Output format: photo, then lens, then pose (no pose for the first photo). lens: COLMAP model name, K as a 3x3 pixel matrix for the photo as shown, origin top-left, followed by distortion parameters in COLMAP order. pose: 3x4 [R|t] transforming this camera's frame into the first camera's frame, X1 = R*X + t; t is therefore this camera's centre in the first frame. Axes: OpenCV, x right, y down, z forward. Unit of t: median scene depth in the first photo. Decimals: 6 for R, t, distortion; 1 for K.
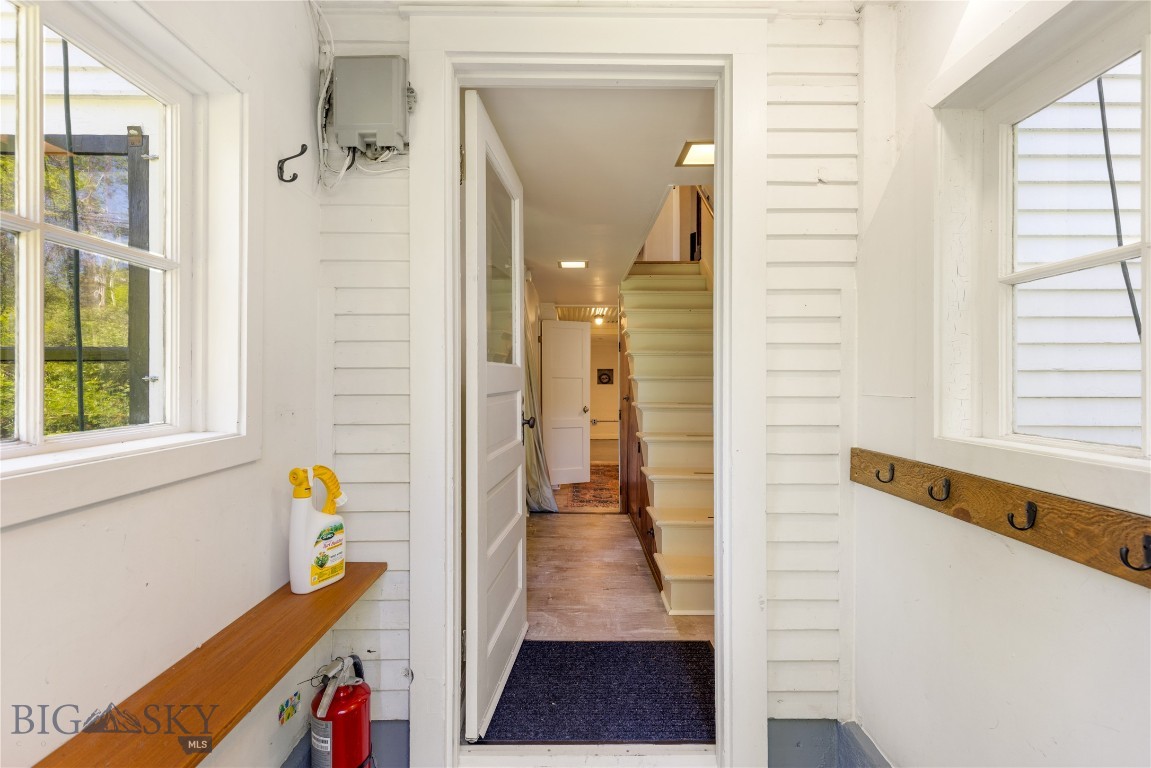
lens RADIAL K [[519.5, 0, 575.8], [0, 519.5, 380.9], [0, 0, 1]] dist [0.010247, -0.001037]
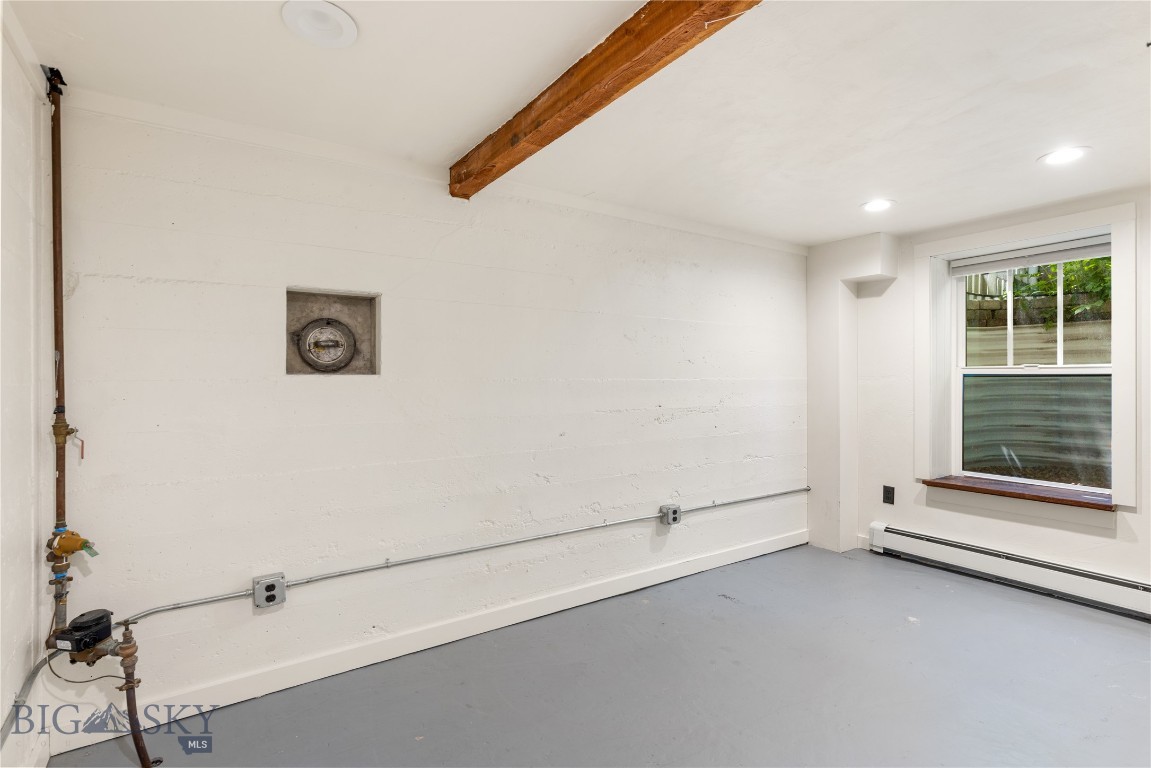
lens RADIAL K [[577.2, 0, 577.8], [0, 577.2, 384.3], [0, 0, 1]] dist [-0.001975, -0.000503]
pose [[0.834177, 0.005921, 0.551465, 0.040573], [-0.004103, 0.999981, -0.004531, 0.029593], [-0.551482, 0.001517, 0.834186, 2.082961]]
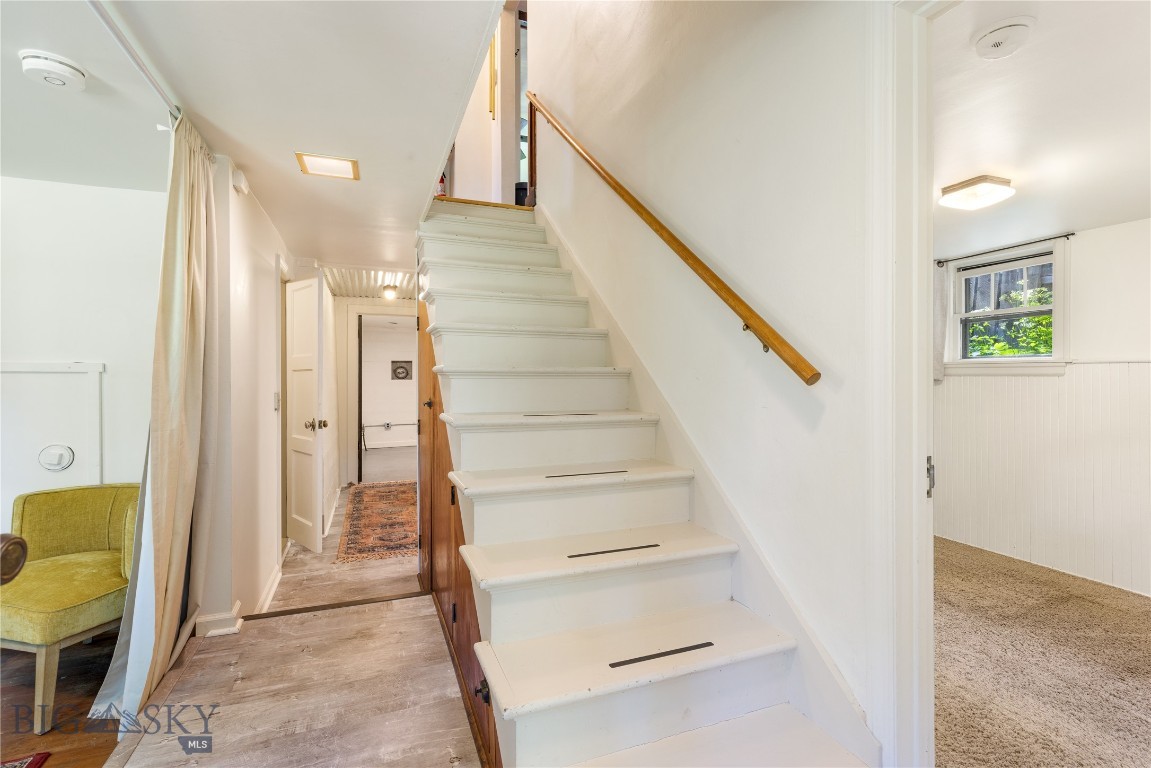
lens RADIAL K [[519.5, 0, 575.1], [0, 519.5, 376.7], [0, 0, 1]] dist [0.010247, -0.001037]
pose [[0.931022, -0.001778, 0.364959, 0.030980], [0.000805, 0.999996, 0.002820, -0.000279], [-0.364963, -0.002332, 0.931019, 0.331368]]
